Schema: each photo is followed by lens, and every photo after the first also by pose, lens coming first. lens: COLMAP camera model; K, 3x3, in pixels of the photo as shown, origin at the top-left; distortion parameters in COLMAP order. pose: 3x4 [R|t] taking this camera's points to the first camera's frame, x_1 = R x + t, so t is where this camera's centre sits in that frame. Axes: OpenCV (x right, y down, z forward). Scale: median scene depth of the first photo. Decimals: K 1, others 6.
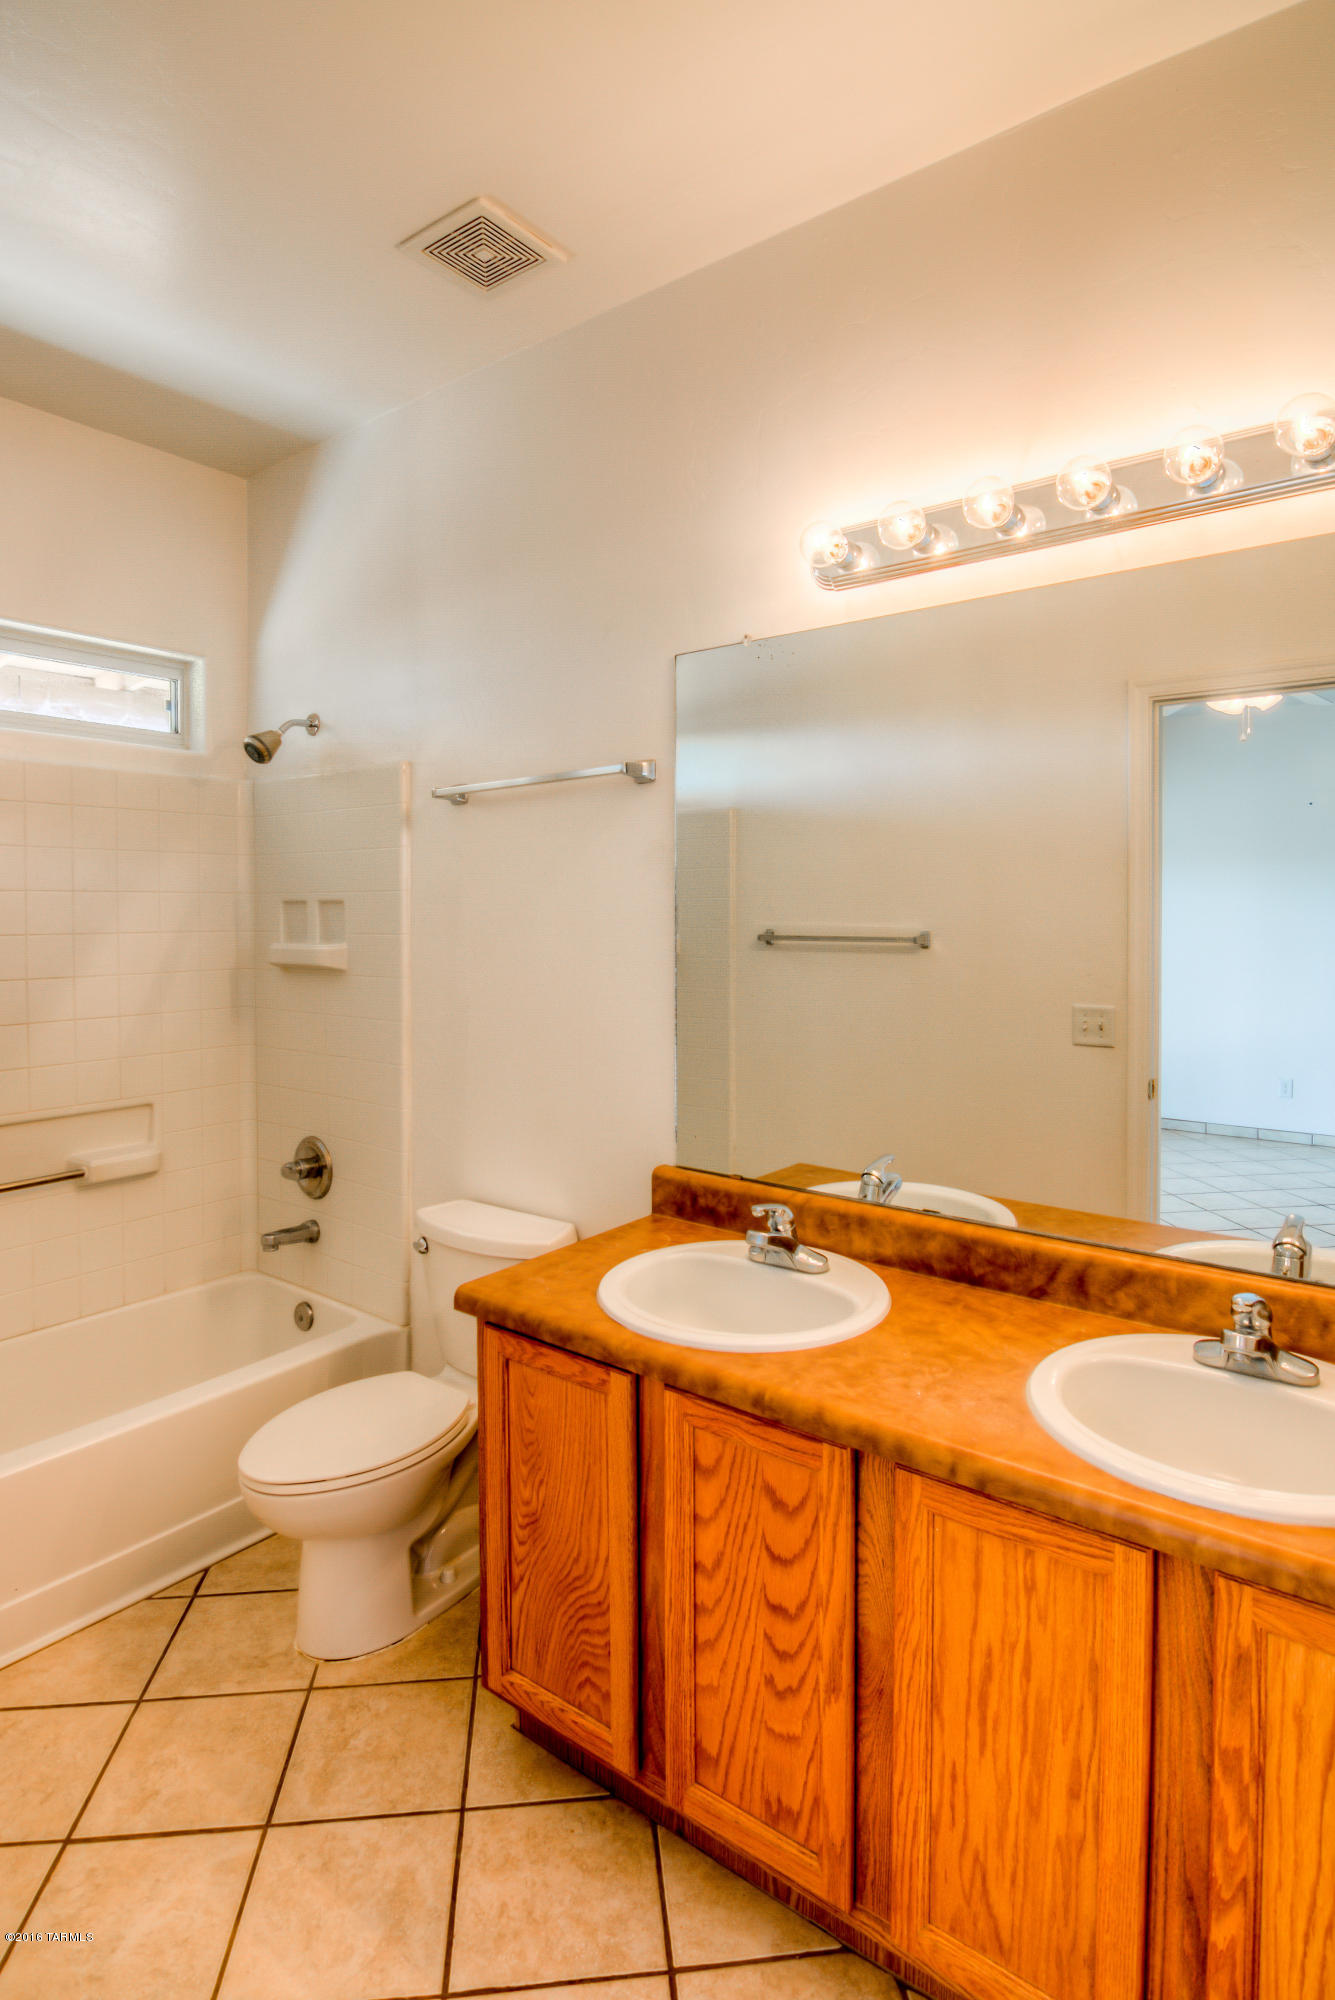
lens RADIAL K [[1096.5, 0, 667.5], [0, 1096.5, 1000.0], [0, 0, 1]] dist [-0.008541, -0.001452]
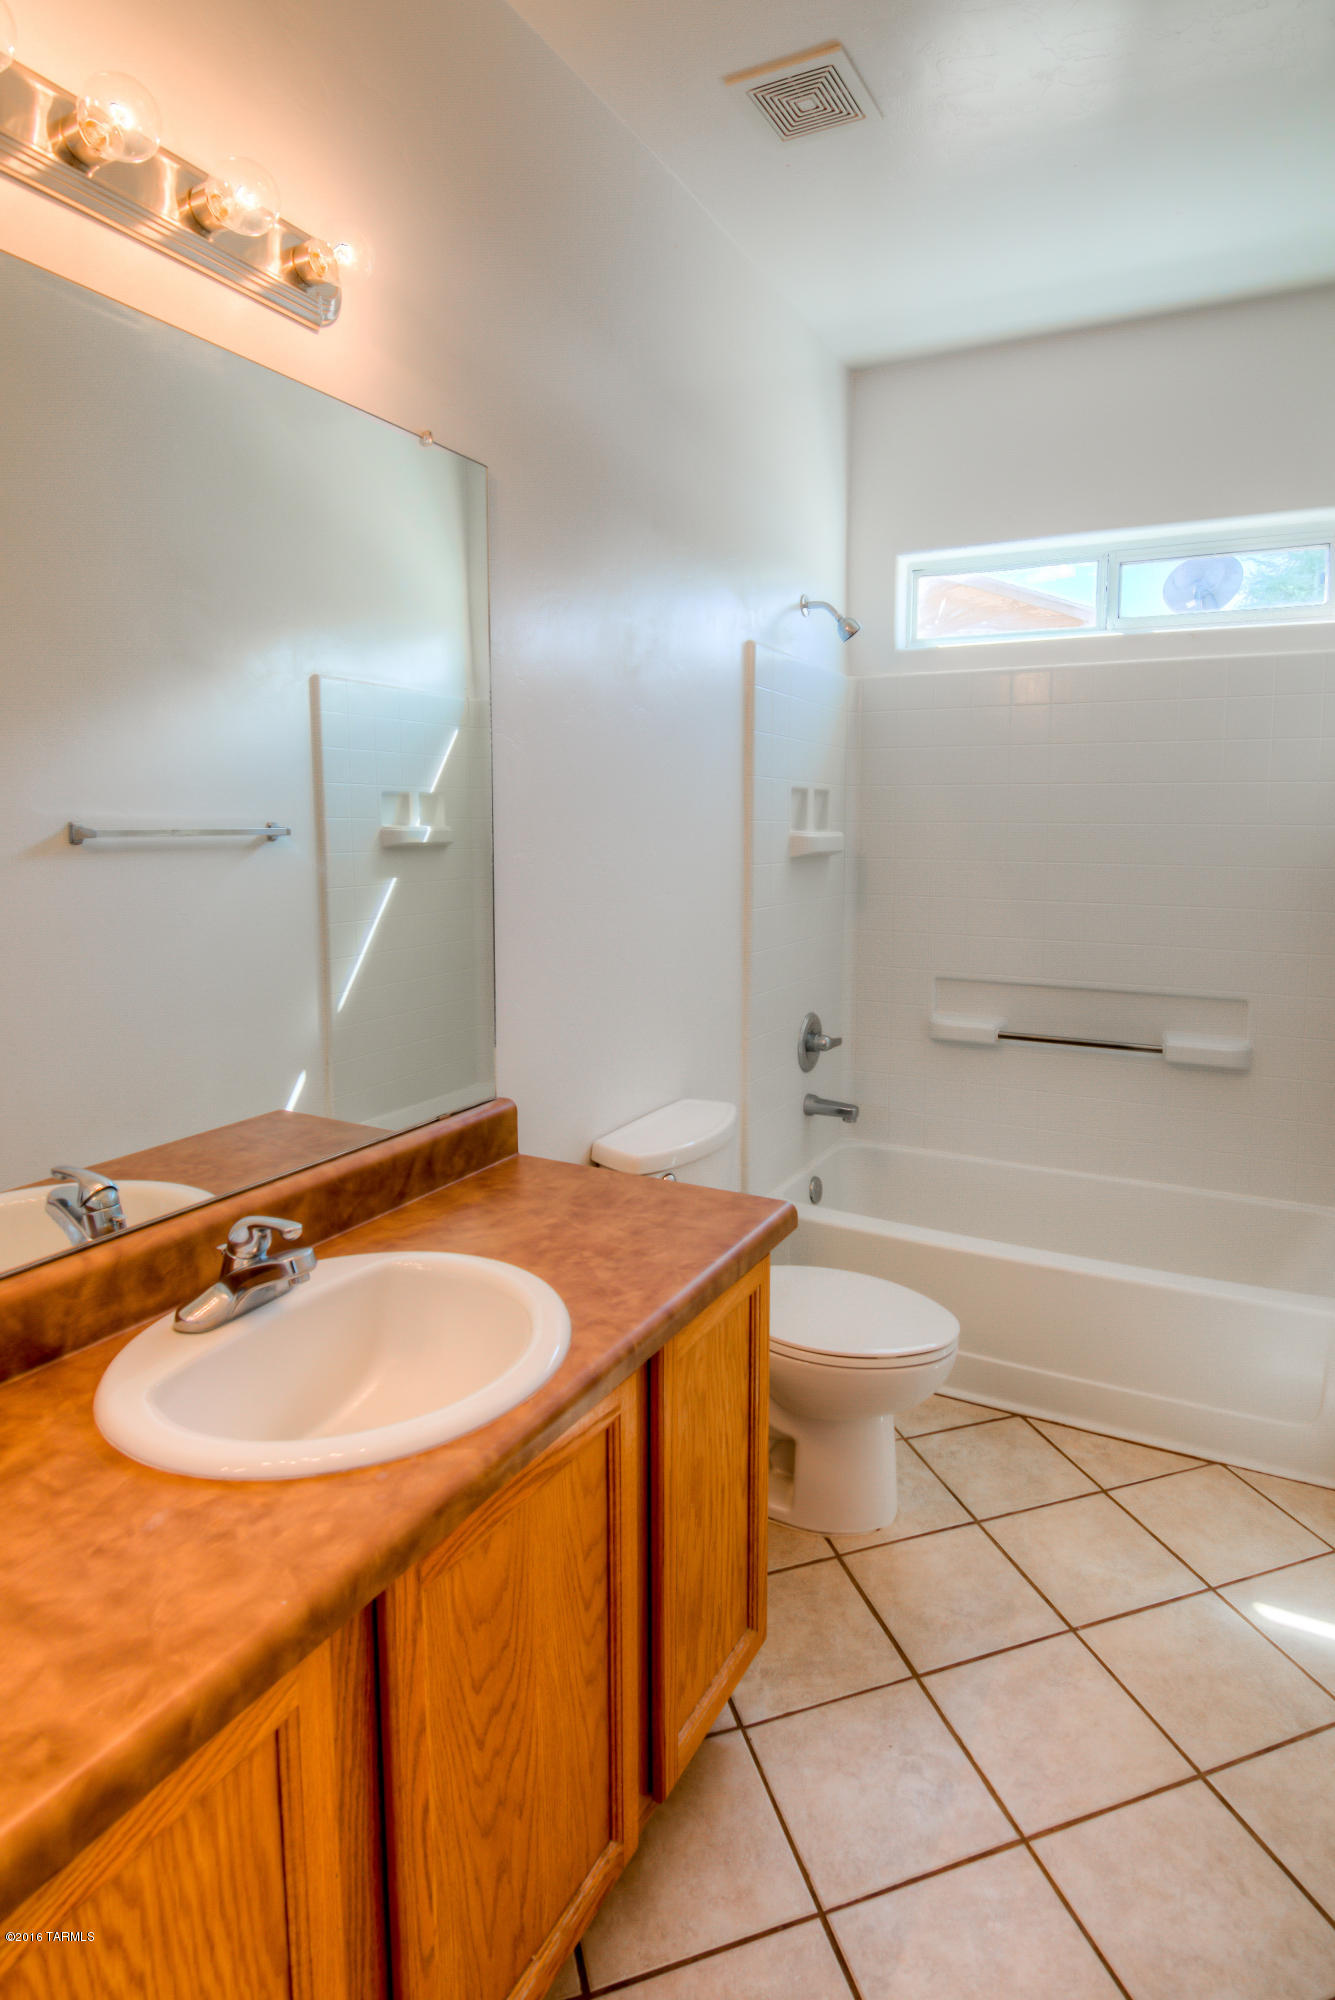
lens RADIAL K [[1096.5, 0, 667.5], [0, 1096.5, 1000.0], [0, 0, 1]] dist [-0.008541, -0.001452]
pose [[-0.205626, -0.162398, 0.965062, -0.615273], [0.076852, 0.980410, 0.181355, -0.060088], [-0.975608, 0.111458, -0.189117, 0.941830]]
